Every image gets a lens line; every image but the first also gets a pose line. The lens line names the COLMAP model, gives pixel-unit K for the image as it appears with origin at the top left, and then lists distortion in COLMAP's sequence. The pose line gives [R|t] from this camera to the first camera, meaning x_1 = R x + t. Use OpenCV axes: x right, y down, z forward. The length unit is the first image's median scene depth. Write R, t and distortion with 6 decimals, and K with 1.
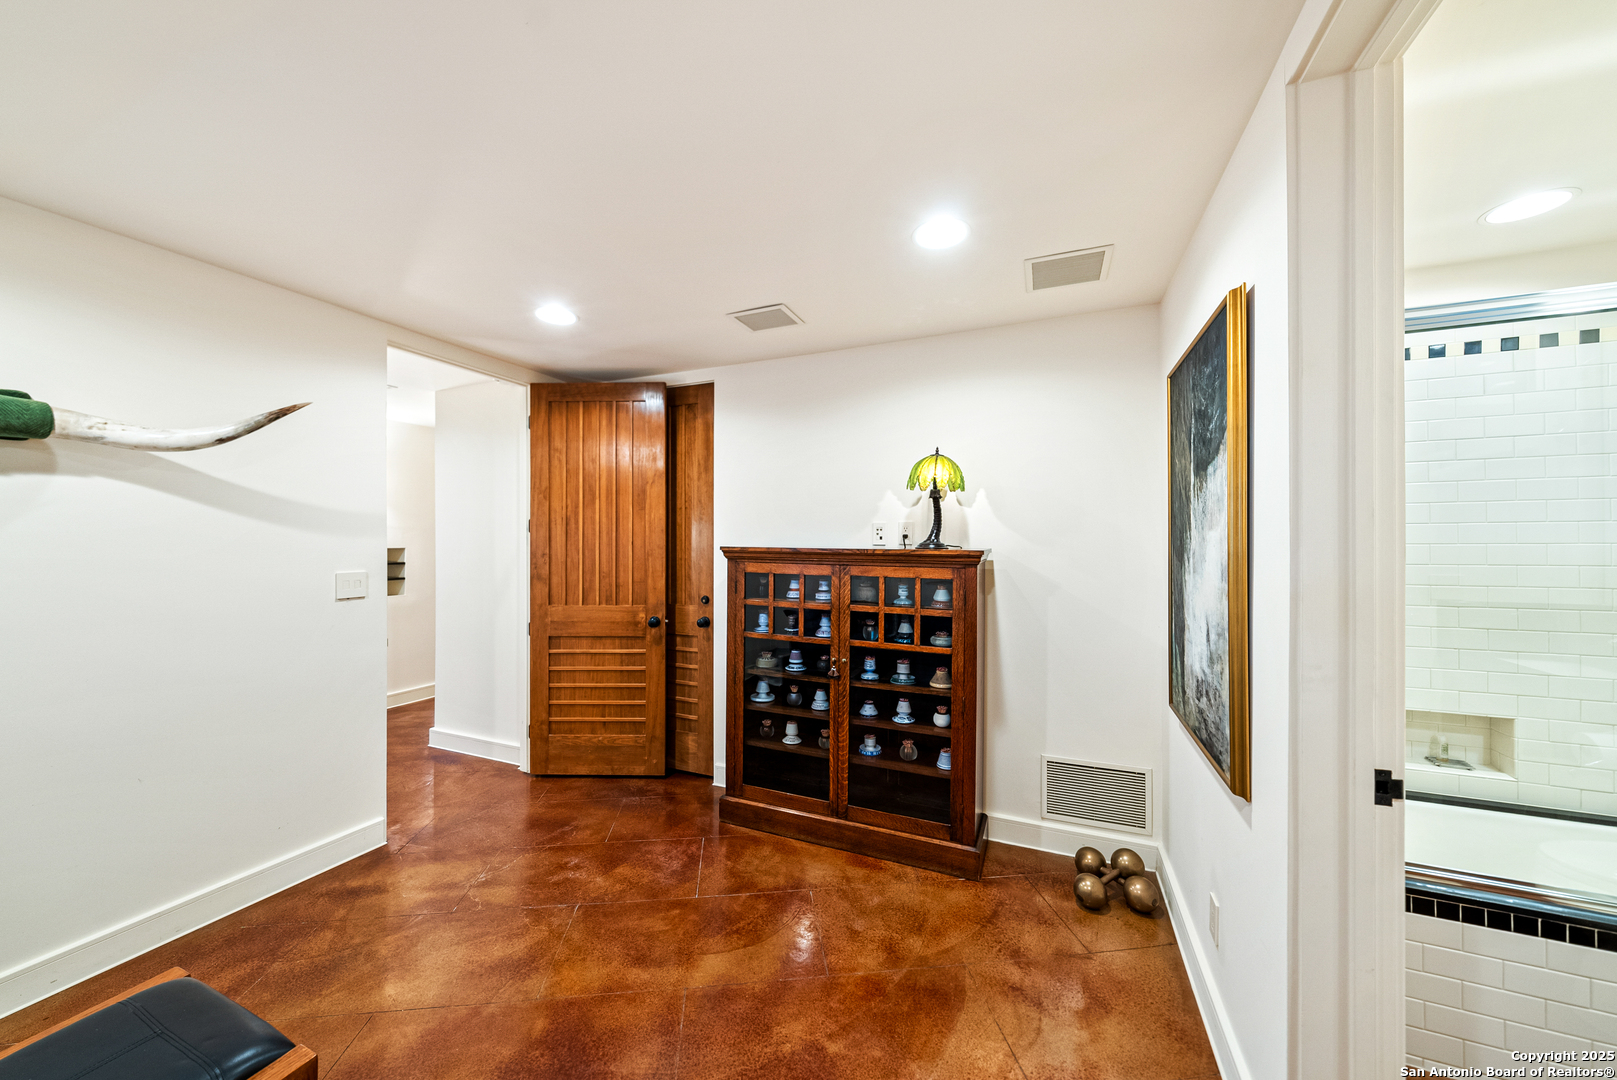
lens RADIAL K [[565.0, 0, 808.5], [0, 565.0, 540.0], [0, 0, 1]] dist [-0.012324, 0.005056]
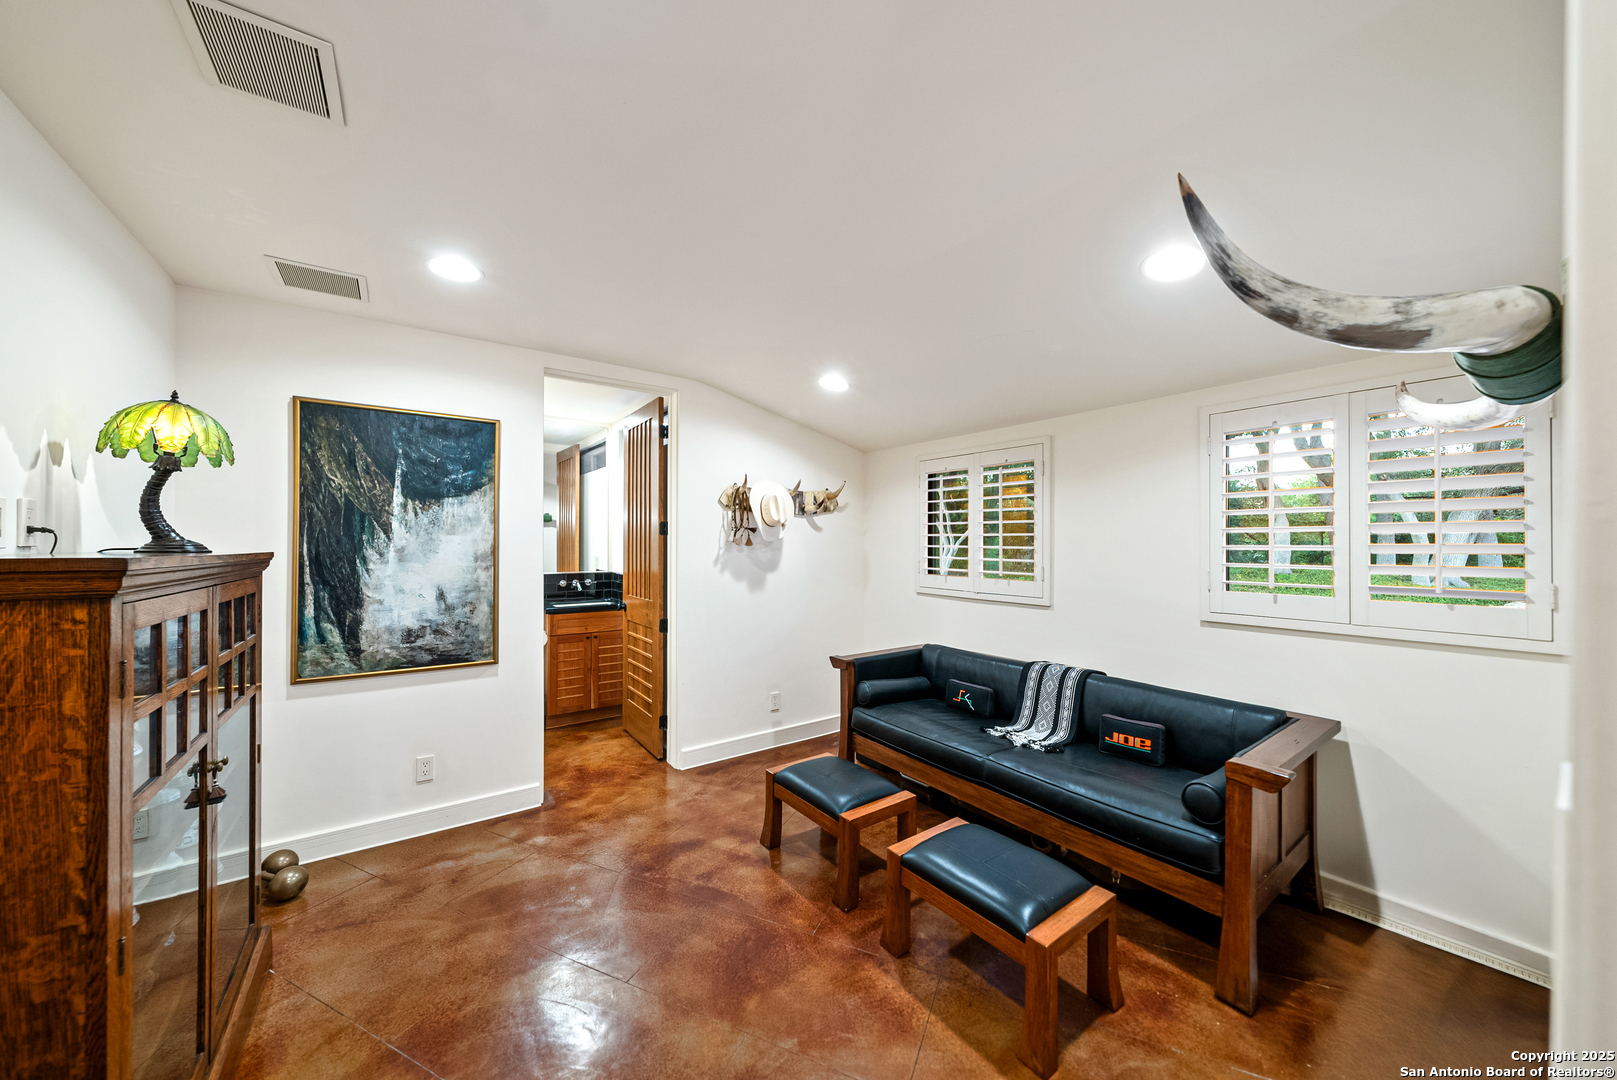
lens RADIAL K [[565.0, 0, 808.5], [0, 565.0, 540.0], [0, 0, 1]] dist [-0.012324, 0.005056]
pose [[-0.855674, 0.000095, 0.517515, -0.956399], [-0.002974, 0.999983, -0.005101, 0.003599], [-0.517507, -0.005904, -0.855659, 1.588571]]
